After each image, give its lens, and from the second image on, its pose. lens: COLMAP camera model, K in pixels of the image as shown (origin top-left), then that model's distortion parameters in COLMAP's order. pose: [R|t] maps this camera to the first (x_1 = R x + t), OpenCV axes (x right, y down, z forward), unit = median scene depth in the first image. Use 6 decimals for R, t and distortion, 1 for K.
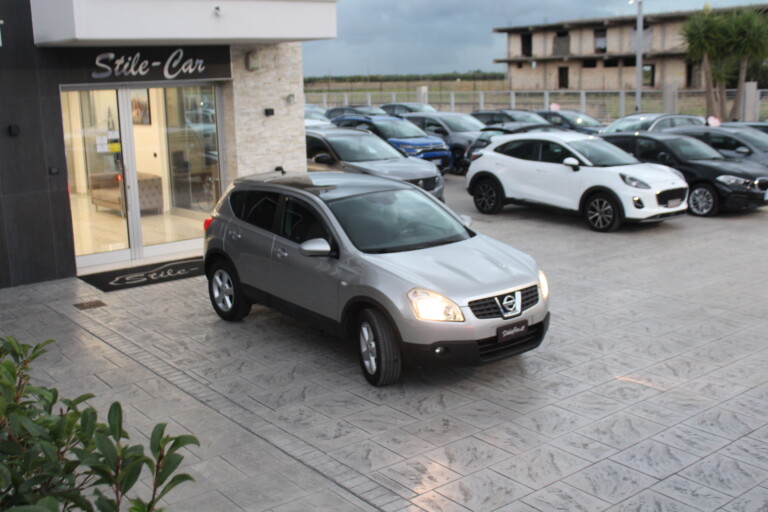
lens RADIAL K [[892.1, 0, 384.0], [0, 892.1, 256.0], [0, 0, 1]] dist [-0.010913, -0.036140]
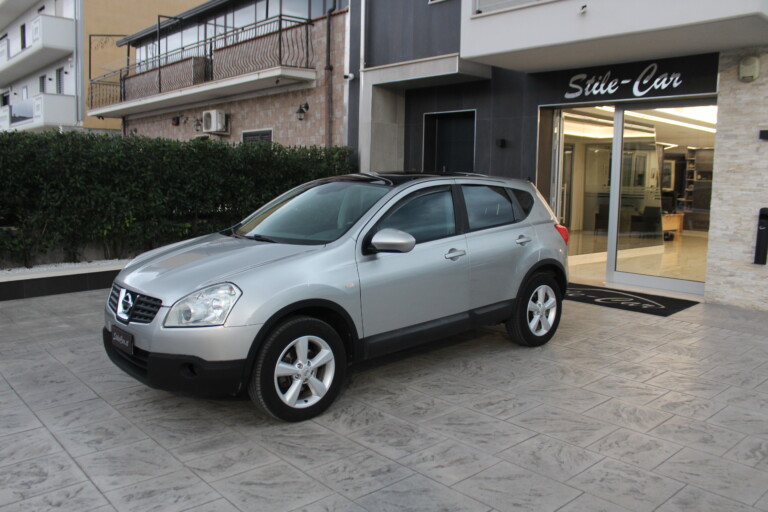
lens RADIAL K [[640.0, 0, 384.0], [0, 640.0, 256.0], [0, 0, 1]] dist [-0.075511, 0.011228]
pose [[0.047536, 0.150391, -0.987483, 0.440693], [-0.223452, 0.965147, 0.136233, -0.070415], [0.973555, 0.214180, 0.079484, 0.754391]]
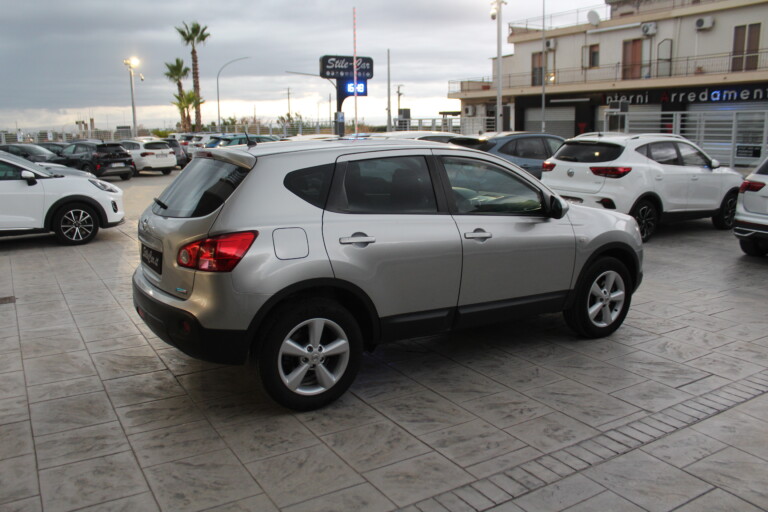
lens RADIAL K [[600.5, 0, 384.0], [0, 600.5, 256.0], [0, 0, 1]] dist [-0.036520, 0.003449]
pose [[0.102533, -0.173744, 0.979439, -0.454763], [0.193368, 0.969326, 0.151707, -0.062421], [-0.975754, 0.173837, 0.132985, 0.767267]]
